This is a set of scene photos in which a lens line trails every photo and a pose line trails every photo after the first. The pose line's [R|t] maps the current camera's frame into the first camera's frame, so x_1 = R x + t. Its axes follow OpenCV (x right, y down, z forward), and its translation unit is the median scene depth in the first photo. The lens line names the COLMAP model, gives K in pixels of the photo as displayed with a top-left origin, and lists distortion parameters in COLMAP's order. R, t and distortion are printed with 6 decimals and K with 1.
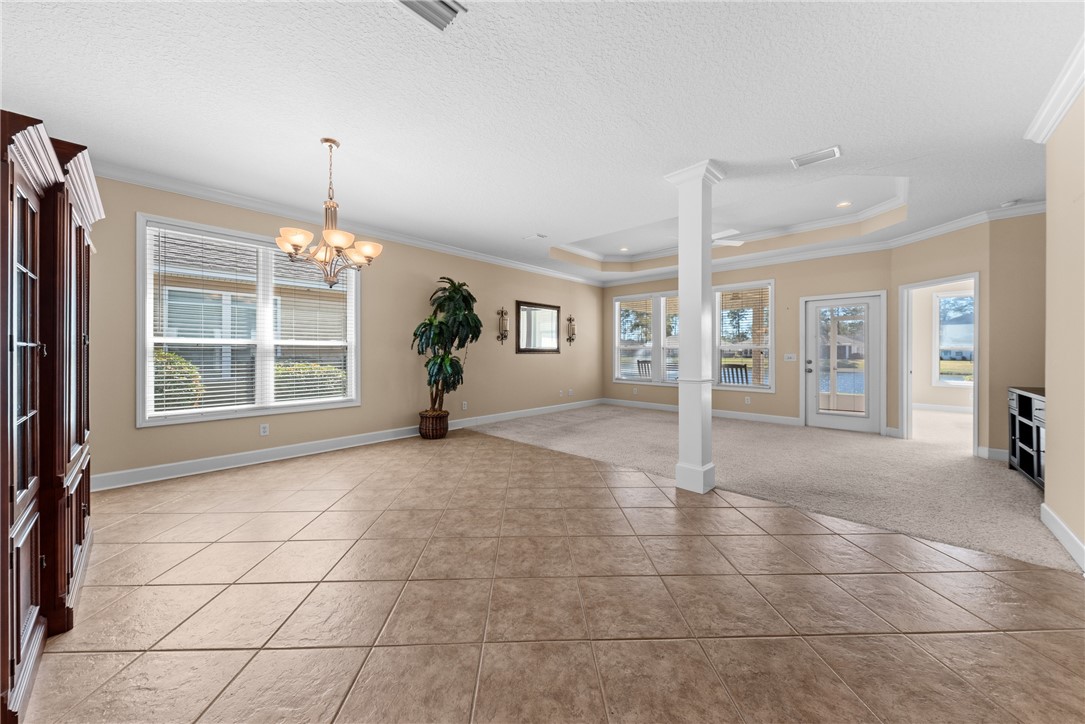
lens RADIAL K [[382.5, 0, 533.2], [0, 382.5, 352.7], [0, 0, 1]] dist [-0.007193, -0.000432]
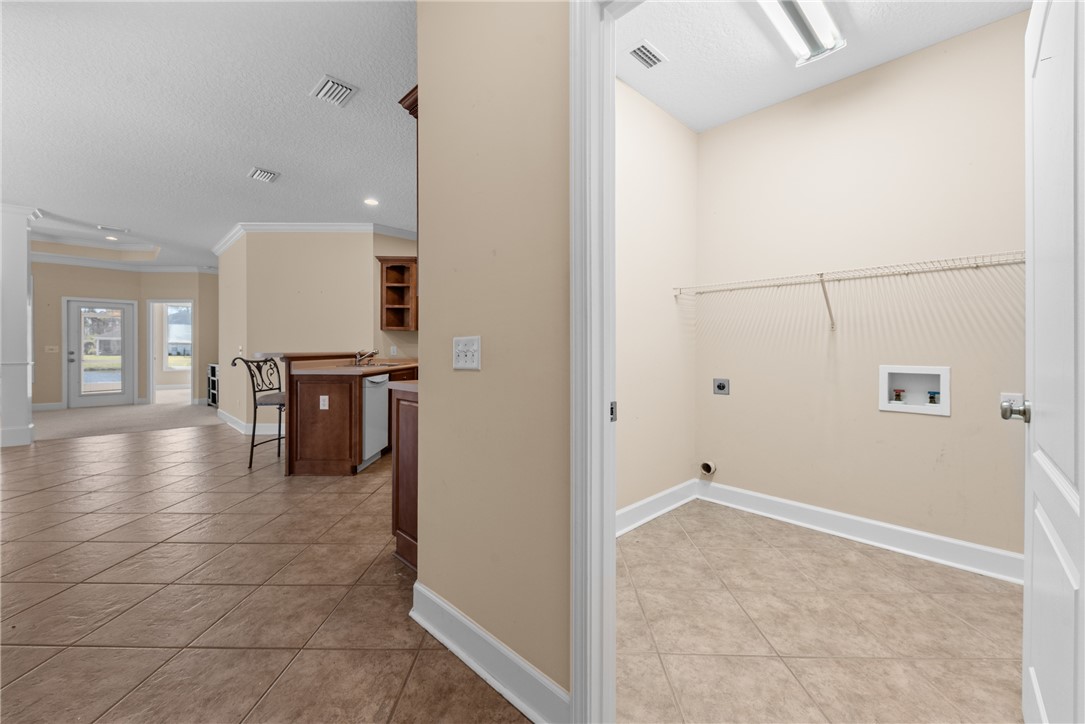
lens RADIAL K [[432.7, 0, 539.6], [0, 432.7, 352.9], [0, 0, 1]] dist [-0.000053, -0.000469]
pose [[0.024689, -0.008228, 0.999661, -0.800458], [-0.002416, 0.999963, 0.008290, 0.014300], [-0.999692, -0.002620, 0.024668, -0.663533]]
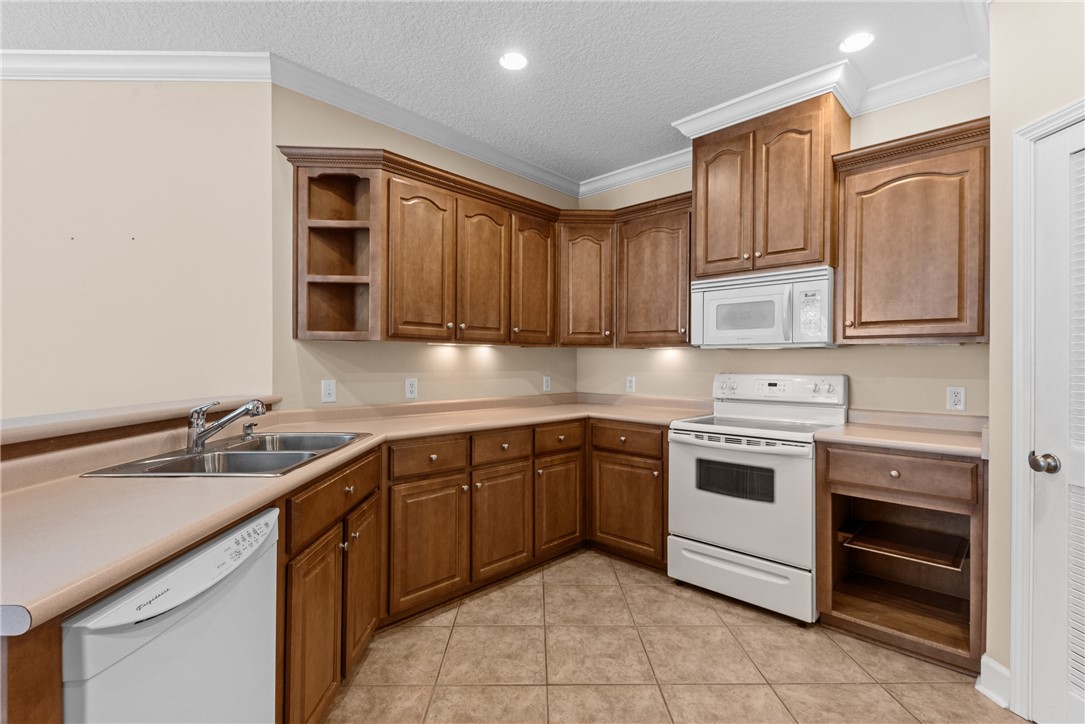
lens RADIAL K [[500.5, 0, 549.1], [0, 500.5, 364.3], [0, 0, 1]] dist [-0.000392, -0.000896]
pose [[-0.004790, -0.003986, 0.999981, -0.086027], [-0.001745, 0.999991, 0.003977, -0.016373], [-0.999987, -0.001726, -0.004797, -0.445820]]
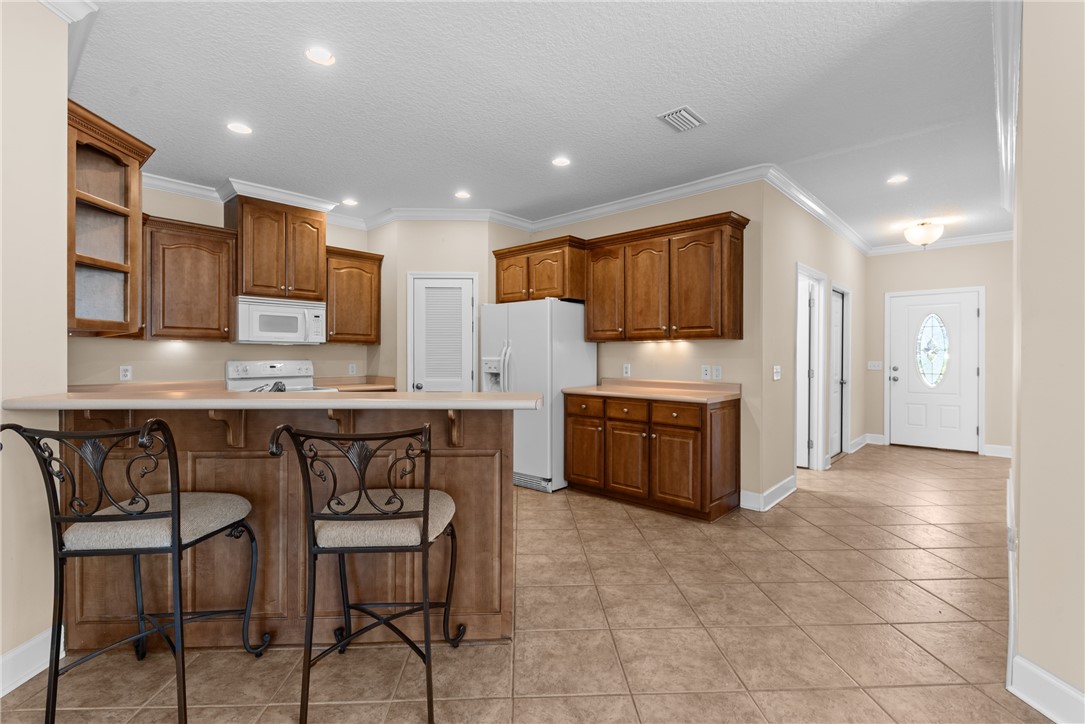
lens RADIAL K [[500.5, 0, 540.6], [0, 500.5, 357.5], [0, 0, 1]] dist [-0.000392, -0.000896]
pose [[-0.999651, -0.004293, -0.026082, 0.044189], [-0.004505, 0.999957, 0.008083, -0.018016], [0.026047, 0.008198, -0.999627, 0.368904]]
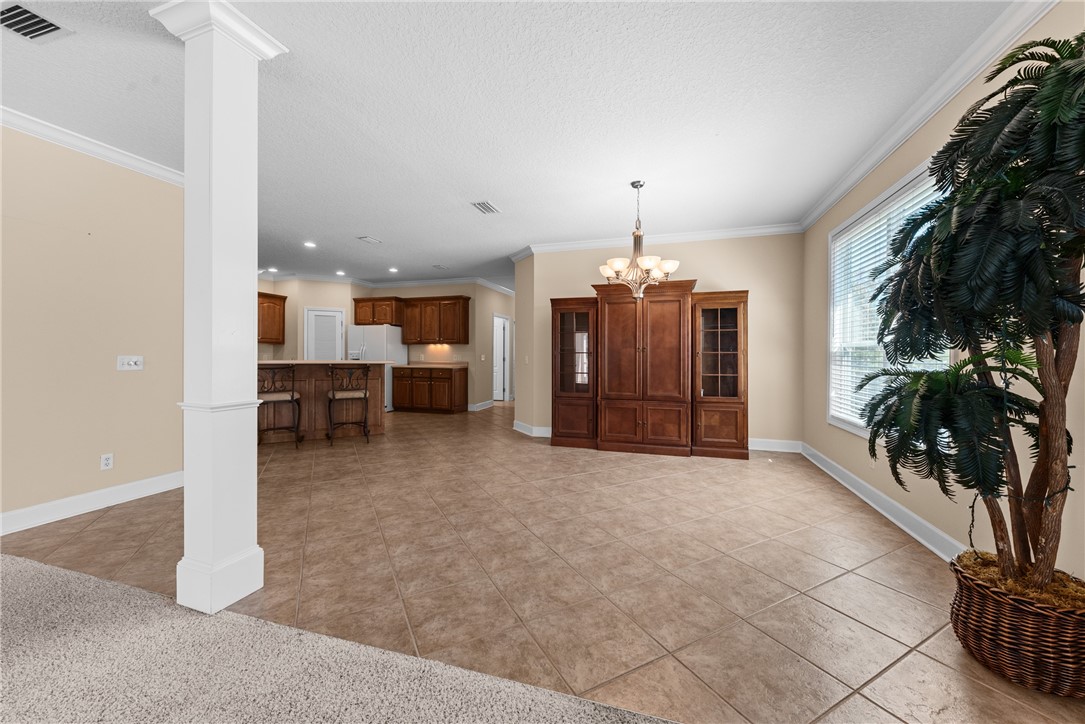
lens RADIAL K [[412.5, 0, 546.8], [0, 412.5, 355.9], [0, 0, 1]] dist [0.004145, -0.000161]
pose [[-0.886106, -0.004026, -0.463465, 0.222837], [-0.006773, 0.999968, 0.004264, -0.001288], [0.463433, 0.006918, -0.886105, 1.364120]]
